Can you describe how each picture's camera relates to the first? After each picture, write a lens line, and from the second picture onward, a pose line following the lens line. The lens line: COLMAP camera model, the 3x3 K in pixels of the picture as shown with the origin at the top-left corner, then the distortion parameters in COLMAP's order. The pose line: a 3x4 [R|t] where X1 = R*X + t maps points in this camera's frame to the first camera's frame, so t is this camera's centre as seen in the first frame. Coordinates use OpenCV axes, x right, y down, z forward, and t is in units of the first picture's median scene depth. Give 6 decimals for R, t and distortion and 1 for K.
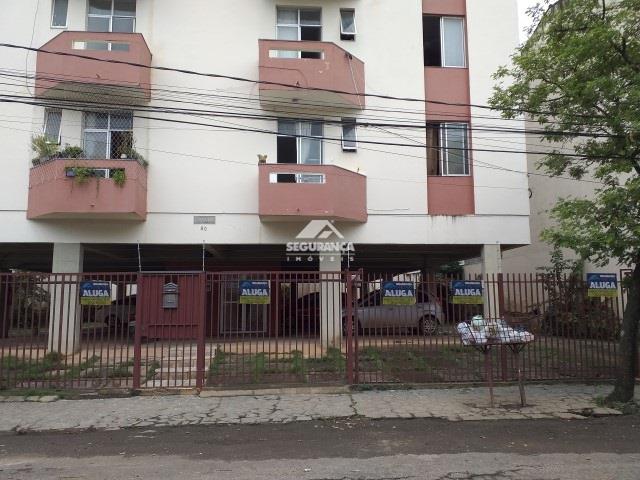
lens RADIAL K [[513.9, 0, 319.7], [0, 513.9, 239.0], [0, 0, 1]] dist [0.074759, -0.089100]
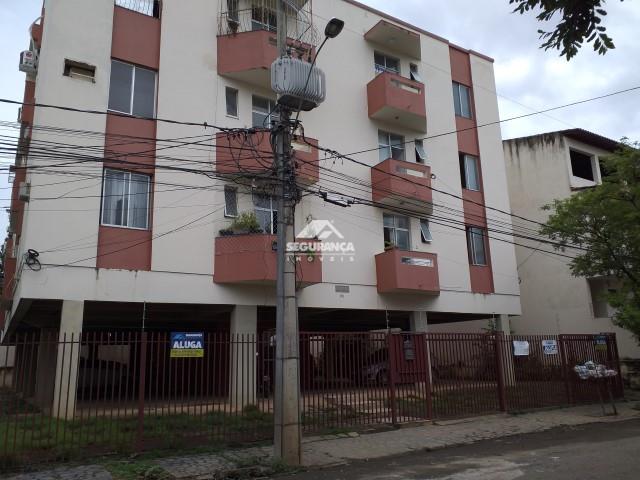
lens RADIAL K [[513.9, 0, 317.8], [0, 513.9, 242.3], [0, 0, 1]] dist [0.074759, -0.089100]
pose [[0.890157, 0.083140, 0.448005, -0.834149], [-0.034298, 0.992649, -0.116065, -0.003539], [-0.454361, 0.087950, 0.886465, -0.076263]]
